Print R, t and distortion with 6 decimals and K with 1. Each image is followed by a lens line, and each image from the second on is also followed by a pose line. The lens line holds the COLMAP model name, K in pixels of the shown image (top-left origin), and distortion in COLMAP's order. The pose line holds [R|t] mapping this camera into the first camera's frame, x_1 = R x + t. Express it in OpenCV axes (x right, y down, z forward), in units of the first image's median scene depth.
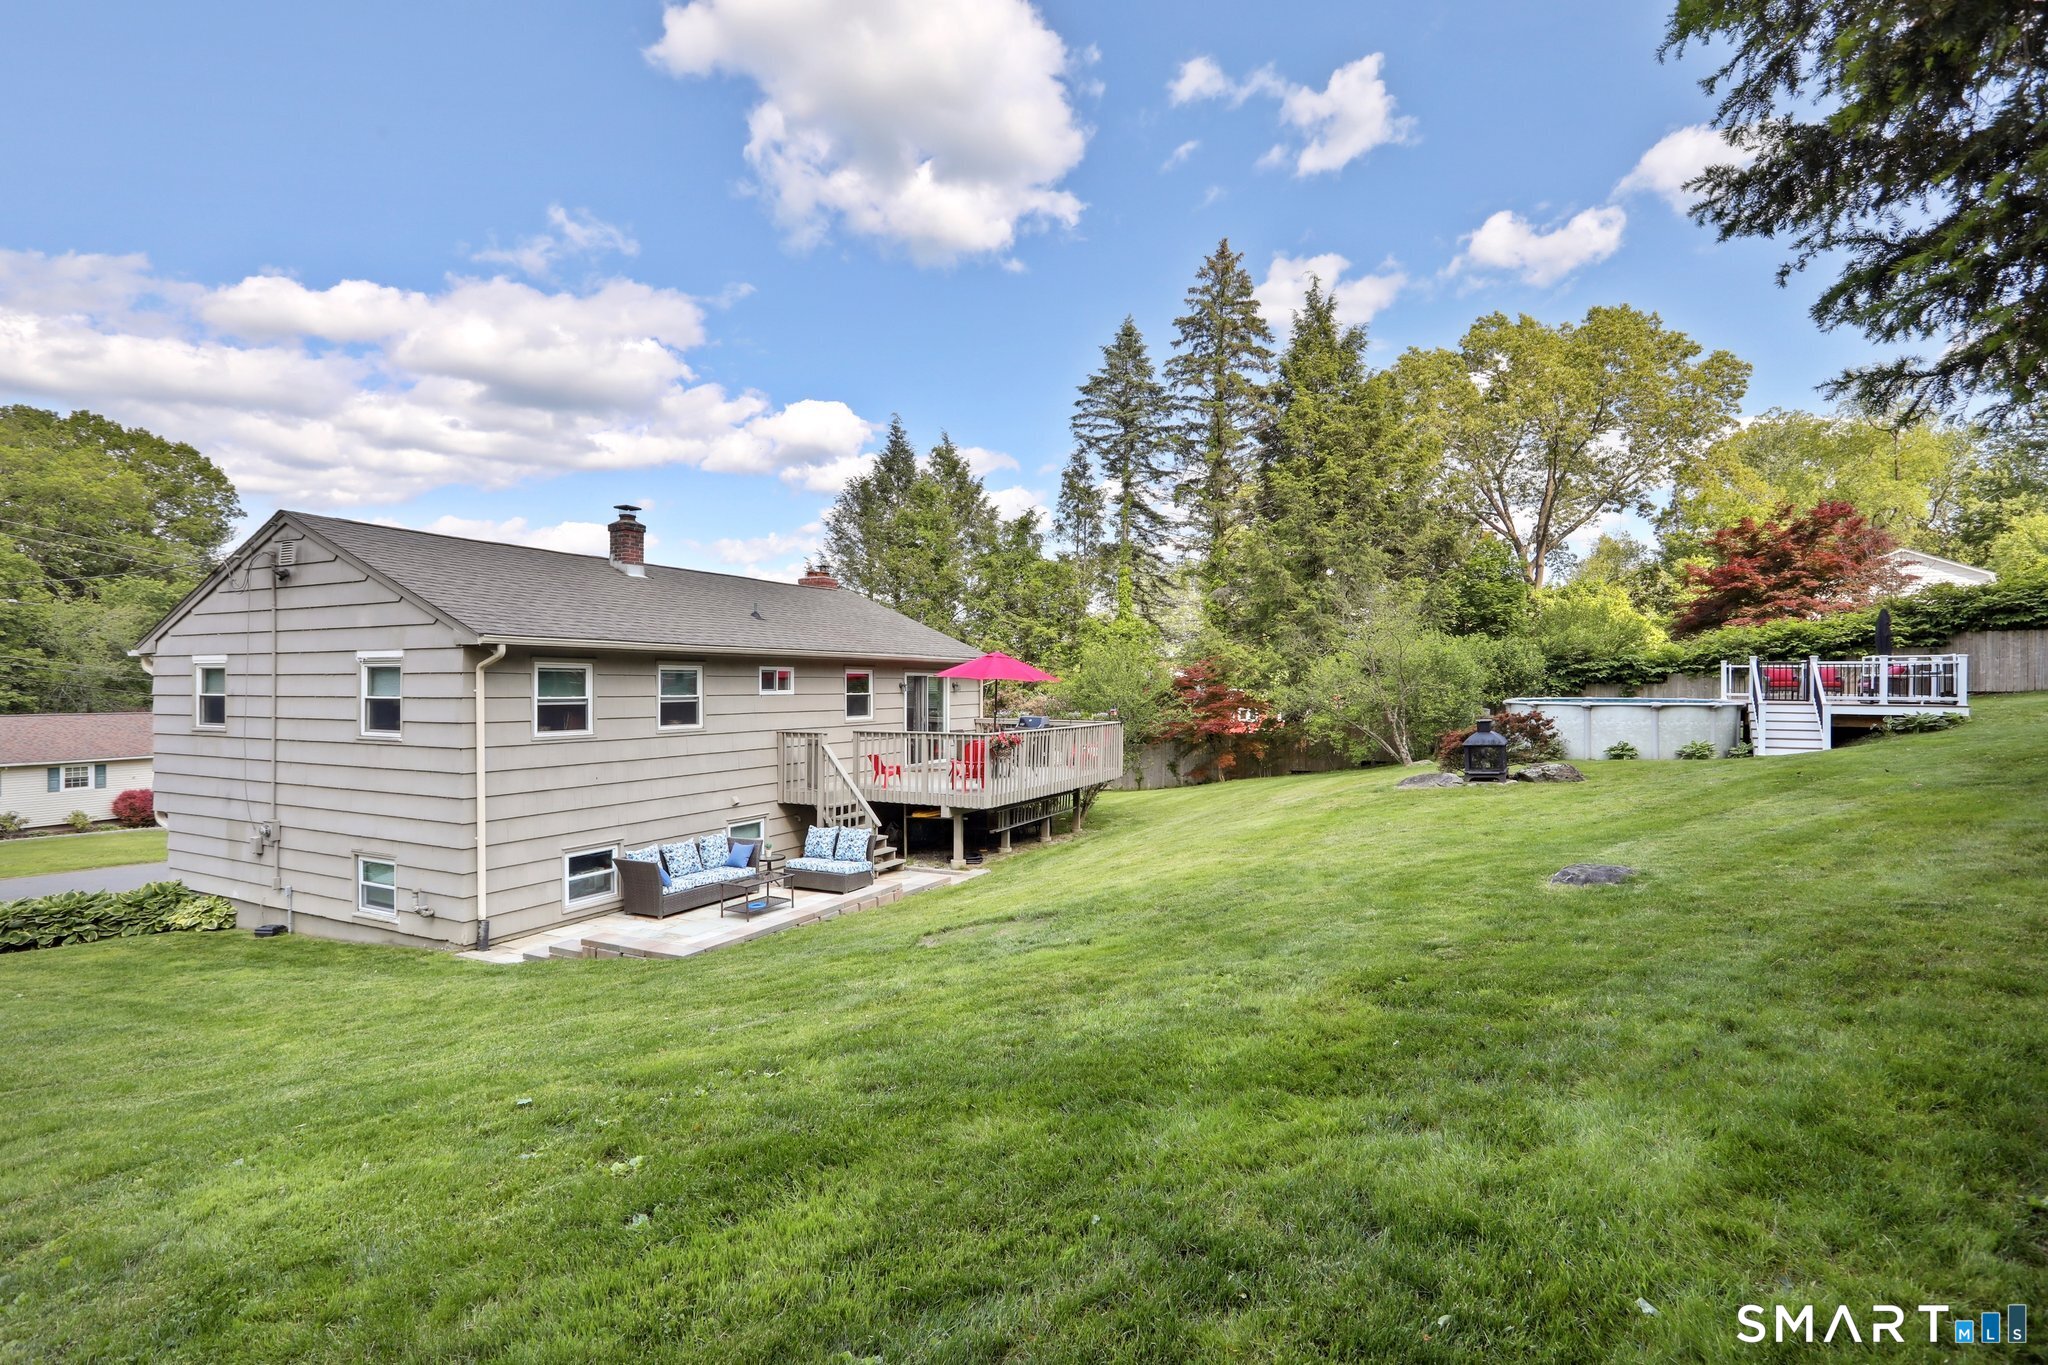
lens RADIAL K [[961.7, 0, 1015.9], [0, 961.7, 701.5], [0, 0, 1]] dist [-0.052296, 0.024702]
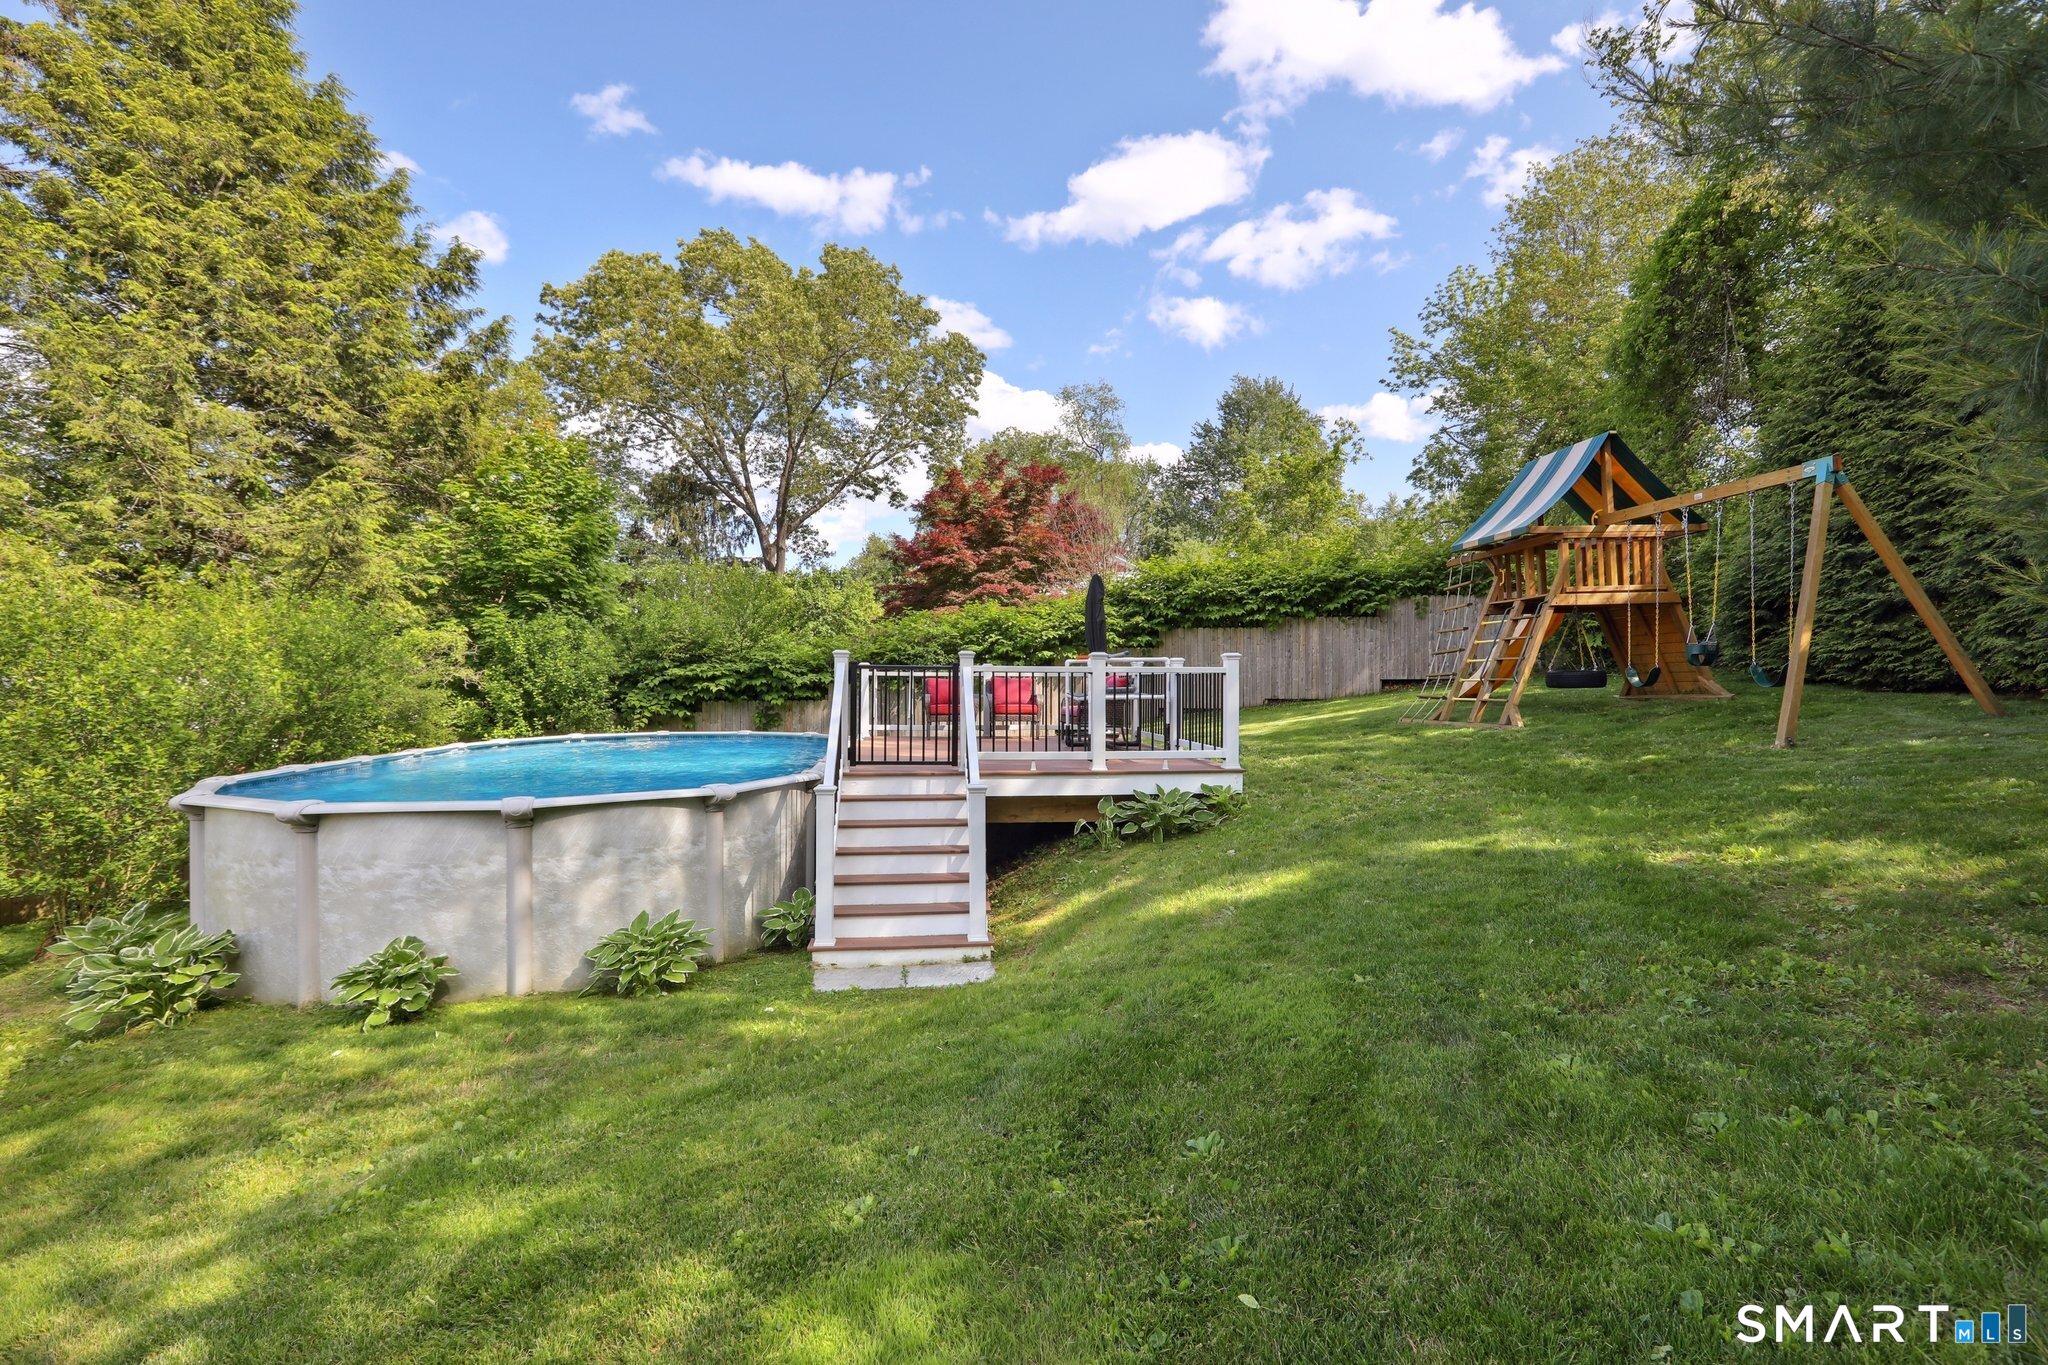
lens RADIAL K [[945.4, 0, 1031.0], [0, 945.4, 687.9], [0, 0, 1]] dist [-0.052752, 0.037732]
pose [[0.778016, -0.004115, 0.628230, 0.372843], [0.013784, 0.999850, -0.010522, -0.017184], [-0.628093, 0.016846, 0.777956, 0.402788]]
